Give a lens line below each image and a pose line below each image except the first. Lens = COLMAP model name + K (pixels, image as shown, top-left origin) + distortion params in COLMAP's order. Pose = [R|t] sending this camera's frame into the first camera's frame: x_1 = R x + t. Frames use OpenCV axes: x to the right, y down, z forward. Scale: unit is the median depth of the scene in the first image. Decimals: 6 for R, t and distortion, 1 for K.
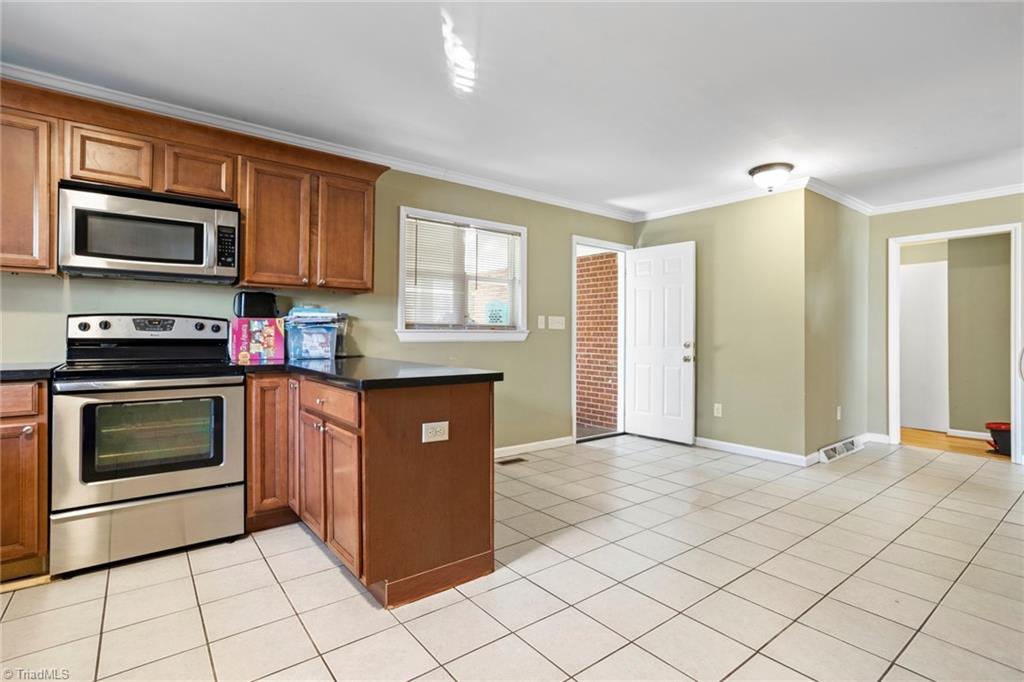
lens RADIAL K [[494.0, 0, 510.6], [0, 494.0, 331.2], [0, 0, 1]] dist [-0.055583, 0.031135]
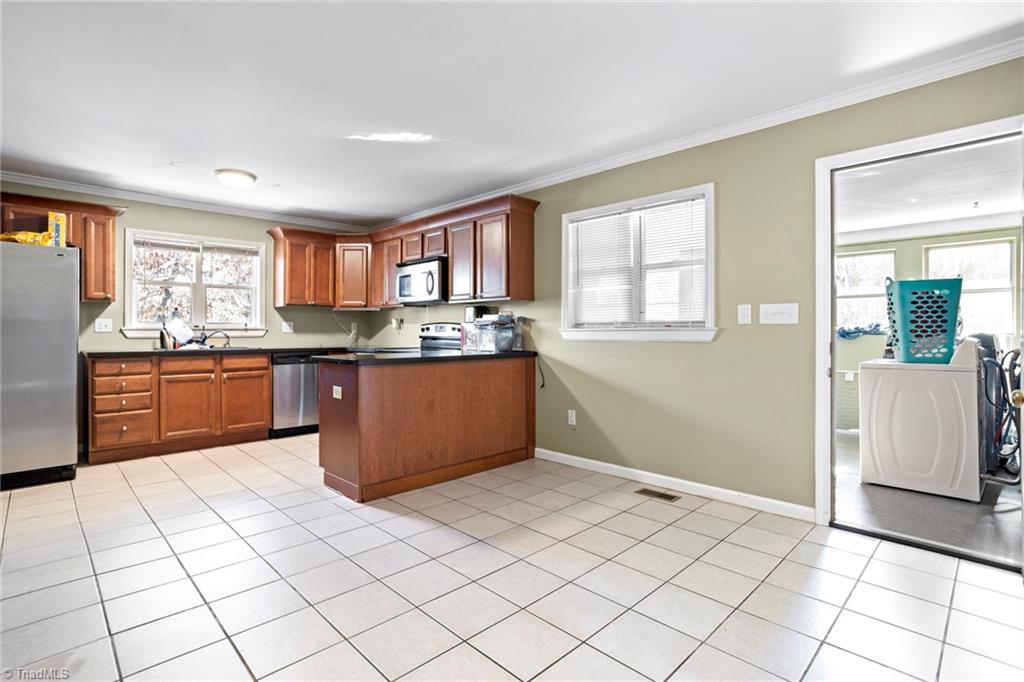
lens RADIAL K [[494.0, 0, 510.6], [0, 494.0, 331.2], [0, 0, 1]] dist [-0.055583, 0.031135]
pose [[0.122580, -0.010401, -0.992404, 1.103065], [0.003161, 0.999944, -0.010089, 0.016494], [0.992454, -0.001900, 0.122606, 0.990516]]
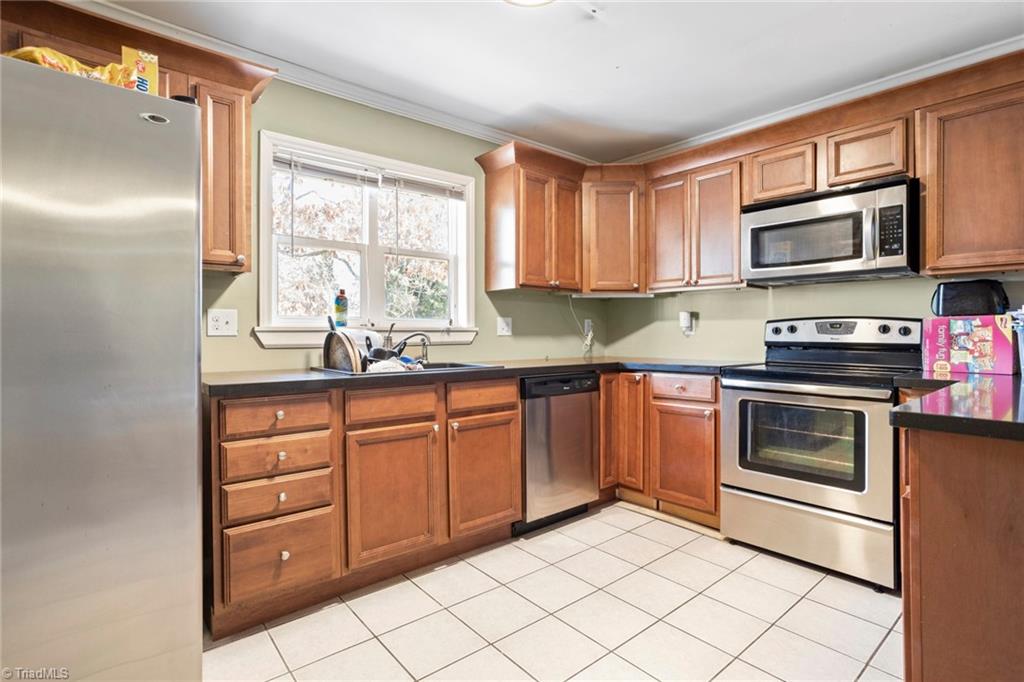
lens RADIAL K [[503.5, 0, 504.3], [0, 503.5, 334.1], [0, 0, 1]] dist [-0.063309, 0.045103]
pose [[0.045239, -0.007116, -0.998951, 0.200987], [0.002965, 0.999971, -0.006989, 0.003580], [0.998972, -0.002646, 0.045259, 0.287646]]
